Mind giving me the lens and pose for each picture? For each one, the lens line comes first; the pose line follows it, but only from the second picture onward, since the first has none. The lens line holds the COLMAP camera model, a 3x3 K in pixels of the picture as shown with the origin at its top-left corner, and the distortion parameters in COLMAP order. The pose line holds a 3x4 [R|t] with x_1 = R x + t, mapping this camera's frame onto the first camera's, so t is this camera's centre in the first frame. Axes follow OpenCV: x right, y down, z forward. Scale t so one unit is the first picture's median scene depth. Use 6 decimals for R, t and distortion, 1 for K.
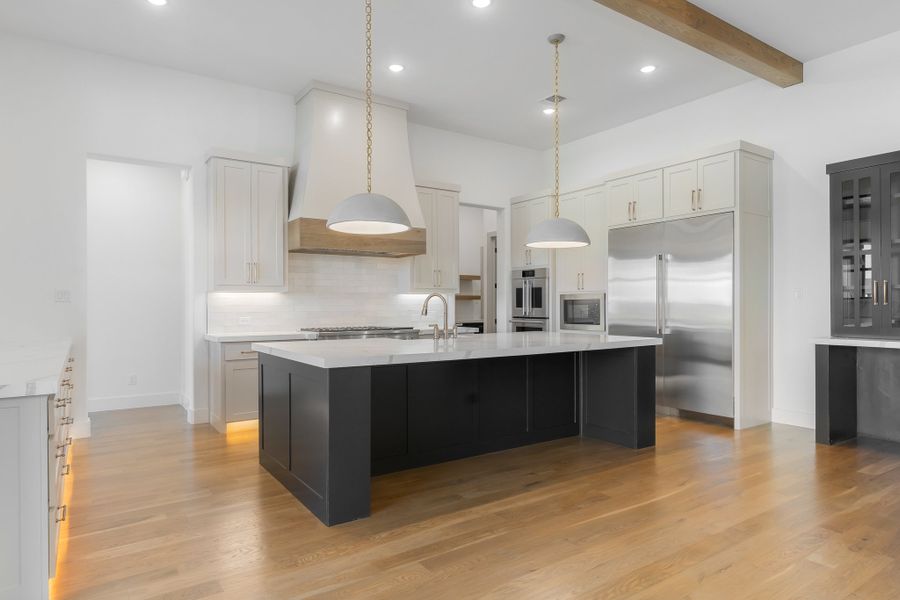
lens RADIAL K [[532.4, 0, 441.1], [0, 532.4, 308.0], [0, 0, 1]] dist [-0.007146, 0.001848]
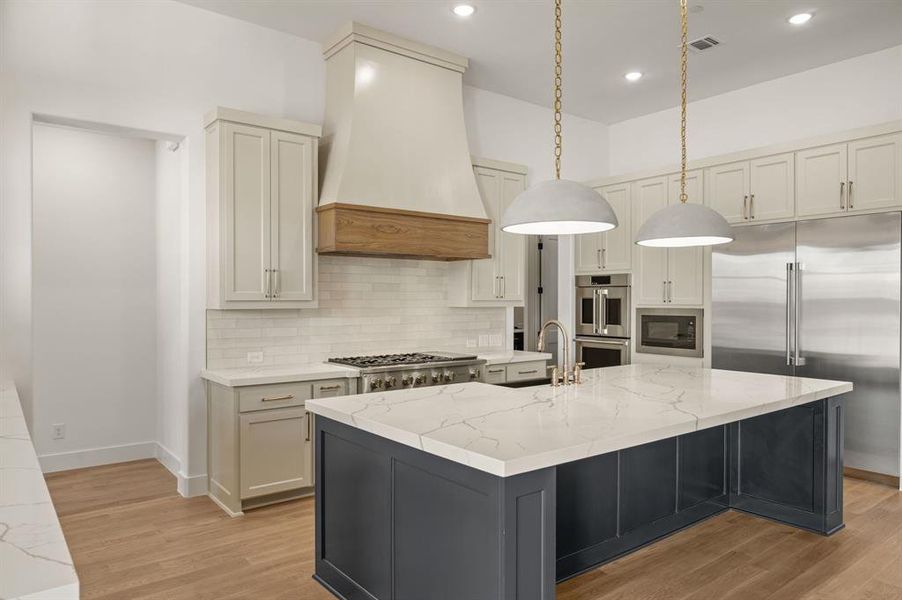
lens RADIAL K [[607.3, 0, 437.9], [0, 607.3, 299.2], [0, 0, 1]] dist [-0.043063, 0.001708]
pose [[0.997645, 0.009274, 0.067959, -0.178134], [-0.009235, 0.999957, -0.000888, -0.044522], [-0.067964, 0.000258, 0.997688, 0.170370]]
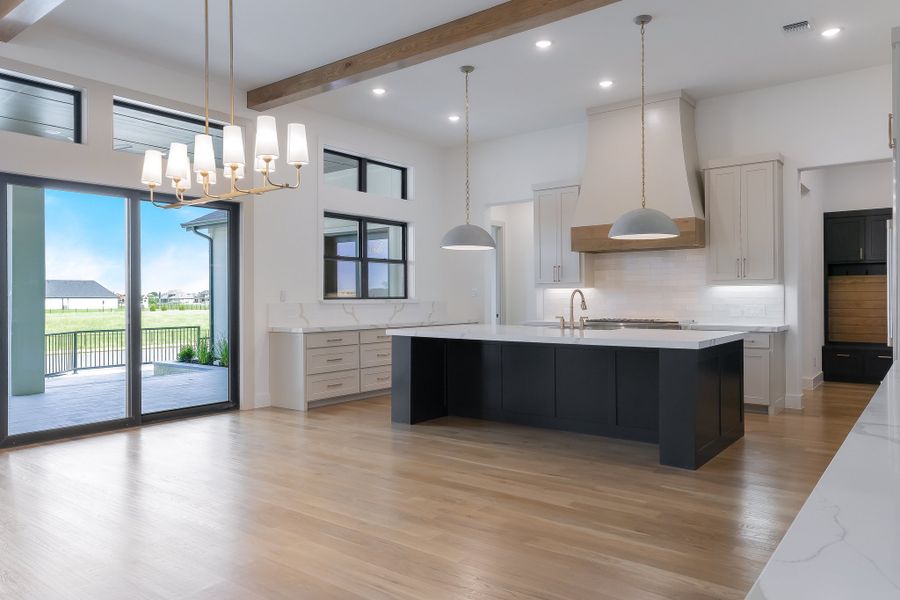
lens RADIAL K [[621.6, 0, 446.3], [0, 621.6, 300.7], [0, 0, 1]] dist [0.009411, 0.000404]
pose [[0.310567, 0.006148, -0.950531, 0.967656], [0.002032, 0.999973, 0.007132, -0.011654], [0.950549, -0.004147, 0.310546, 0.263997]]
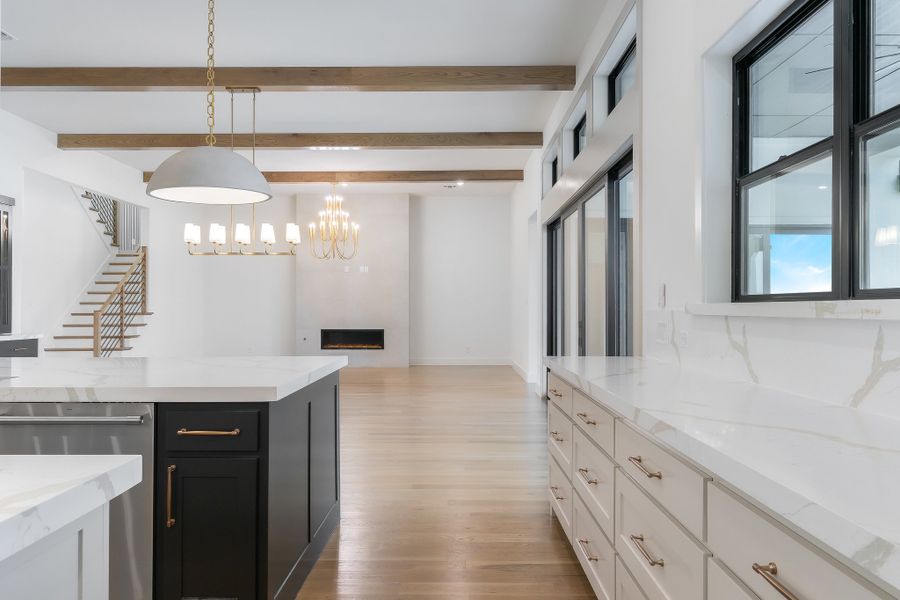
lens RADIAL K [[665.9, 0, 450.2], [0, 665.9, 301.5], [0, 0, 1]] dist [-0.005935, -0.000808]
pose [[-0.831103, -0.008210, 0.556059, -0.576796], [-0.014170, 0.999879, -0.006415, 0.001137], [-0.555939, -0.013211, -0.831118, 1.000025]]
